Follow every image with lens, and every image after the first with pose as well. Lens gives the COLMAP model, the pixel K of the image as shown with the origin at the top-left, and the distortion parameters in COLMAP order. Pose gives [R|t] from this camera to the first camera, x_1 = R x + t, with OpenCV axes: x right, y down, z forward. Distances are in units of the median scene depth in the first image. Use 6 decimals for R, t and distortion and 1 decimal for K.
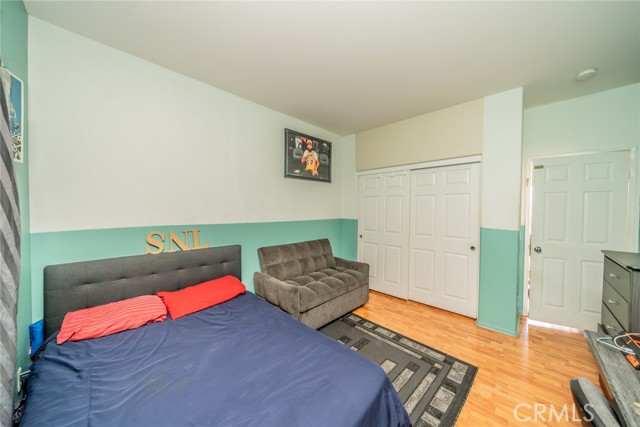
lens RADIAL K [[219.8, 0, 314.3], [0, 219.8, 213.8], [0, 0, 1]] dist [-0.009033, 0.000478]
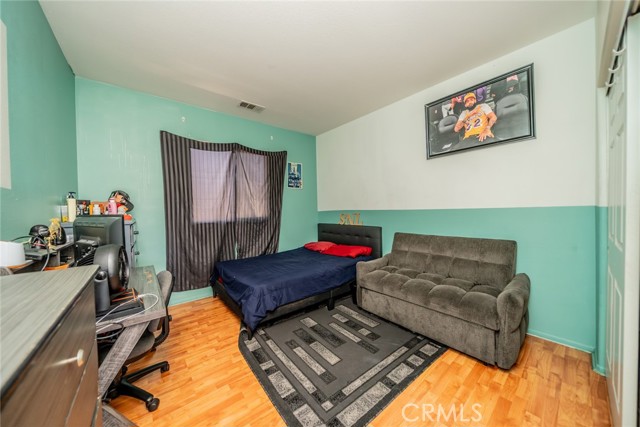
lens RADIAL K [[219.8, 0, 320.7], [0, 219.8, 212.5], [0, 0, 1]] dist [-0.009033, 0.000478]
pose [[-0.092906, 0.007021, -0.995650, 0.807467], [-0.001838, 0.999972, 0.007223, 0.044163], [0.995673, 0.002501, -0.092891, 0.664814]]
